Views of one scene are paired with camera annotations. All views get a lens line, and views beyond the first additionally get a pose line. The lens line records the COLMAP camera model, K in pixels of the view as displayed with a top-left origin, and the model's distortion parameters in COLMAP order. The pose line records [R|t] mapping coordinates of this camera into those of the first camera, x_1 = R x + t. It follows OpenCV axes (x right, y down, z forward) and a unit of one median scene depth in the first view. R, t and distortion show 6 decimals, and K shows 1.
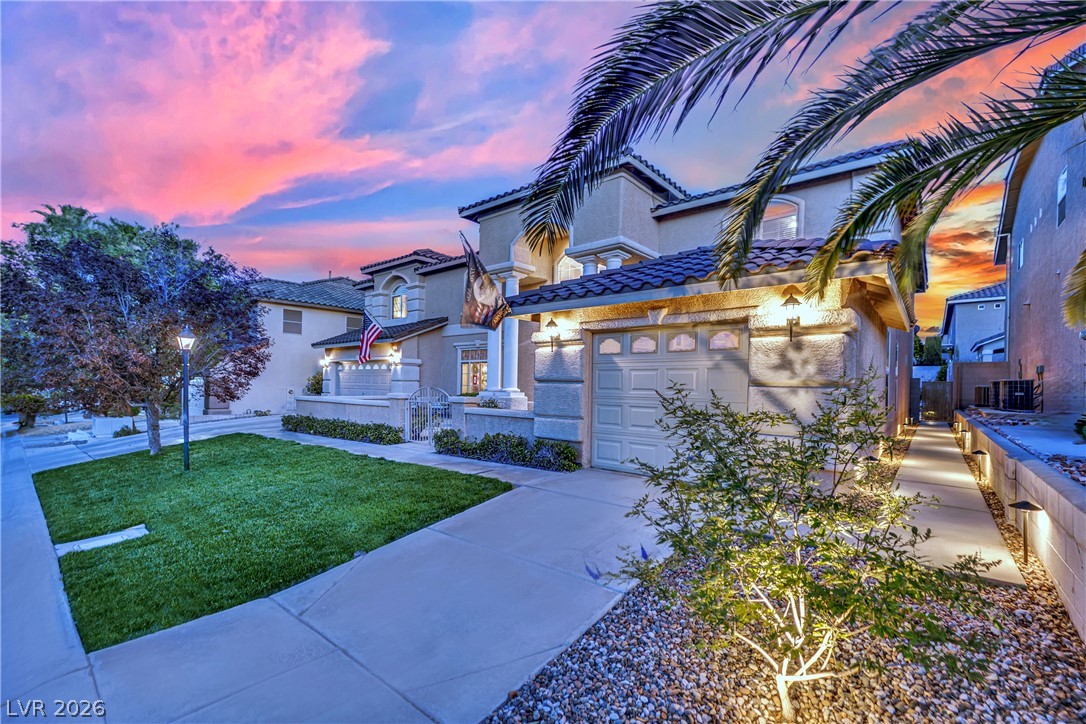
lens RADIAL K [[475.4, 0, 543.6], [0, 475.4, 375.2], [0, 0, 1]] dist [-0.001425, -0.000230]
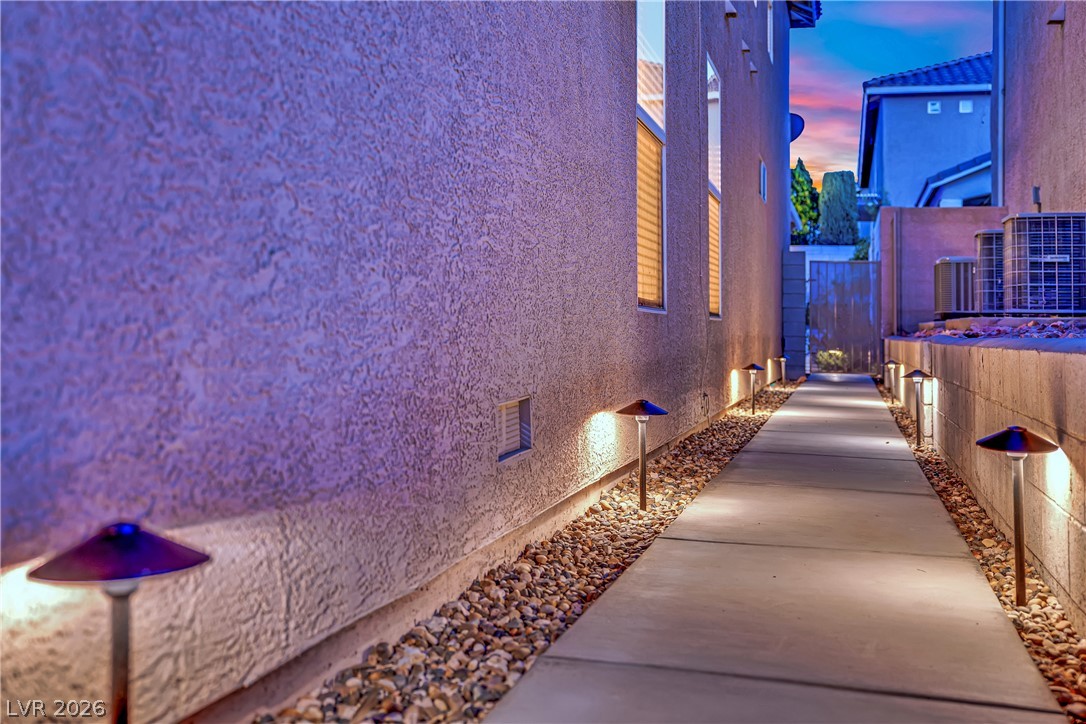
lens RADIAL K [[702.8, 0, 543.0], [0, 702.8, 362.0], [0, 0, 1]] dist [-0.002623, -0.000025]
pose [[0.965082, -0.015533, 0.261488, 0.471038], [0.017168, 0.999845, -0.003966, 0.089640], [-0.261386, 0.008317, 0.965199, 0.550159]]
